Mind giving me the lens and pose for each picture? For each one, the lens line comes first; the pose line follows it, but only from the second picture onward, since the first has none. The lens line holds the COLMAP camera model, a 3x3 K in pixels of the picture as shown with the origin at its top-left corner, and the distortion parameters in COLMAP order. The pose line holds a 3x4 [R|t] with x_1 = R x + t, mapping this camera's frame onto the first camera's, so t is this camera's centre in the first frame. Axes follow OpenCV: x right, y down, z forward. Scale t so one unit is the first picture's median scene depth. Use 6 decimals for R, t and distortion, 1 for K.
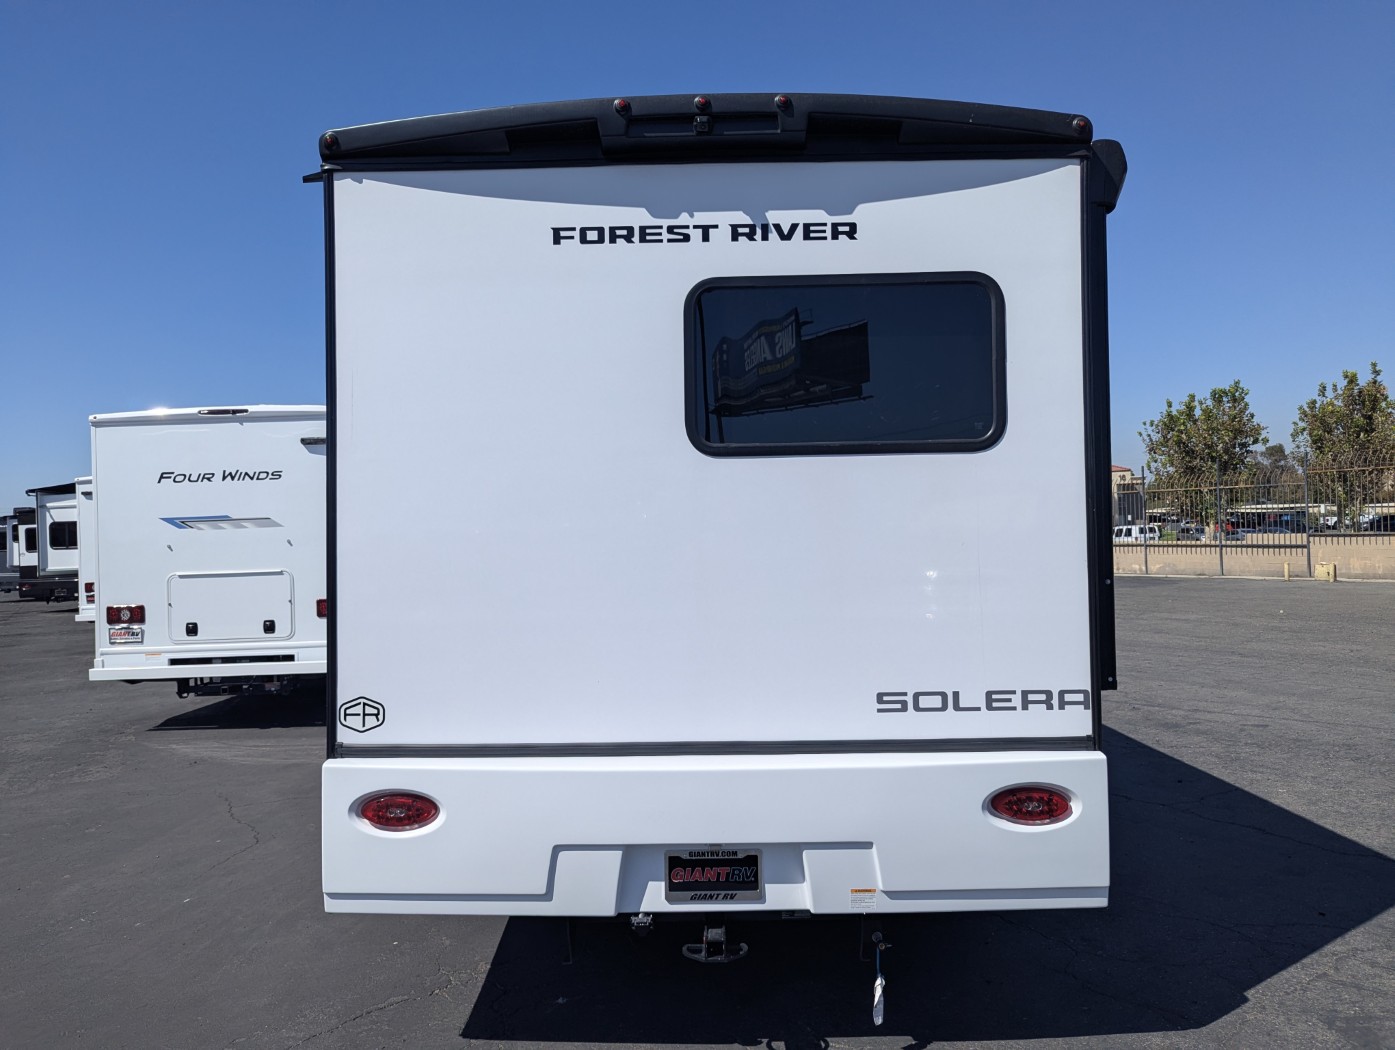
lens RADIAL K [[998.3, 0, 699.5], [0, 998.3, 533.6], [0, 0, 1]] dist [0.028407, -0.004239]
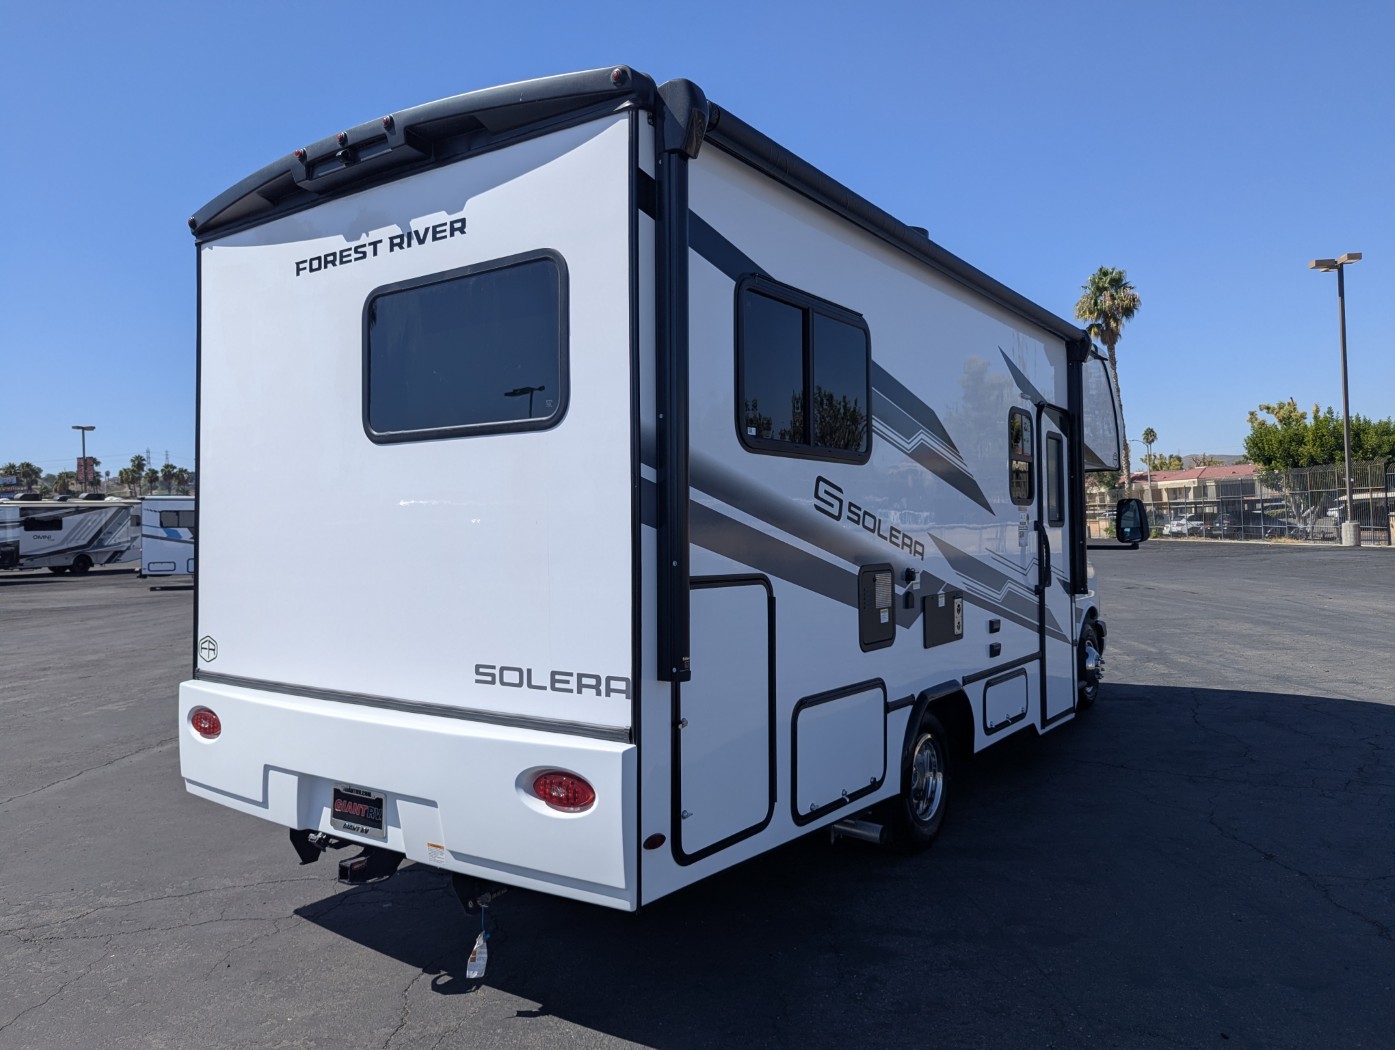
lens RADIAL K [[998.3, 0, 700.3], [0, 998.3, 516.2], [0, 0, 1]] dist [0.028407, -0.004239]
pose [[0.826976, -0.000559, -0.562237, 0.963971], [0.006135, 0.999949, 0.008030, -0.002960], [0.562204, -0.010090, 0.826937, 0.265610]]
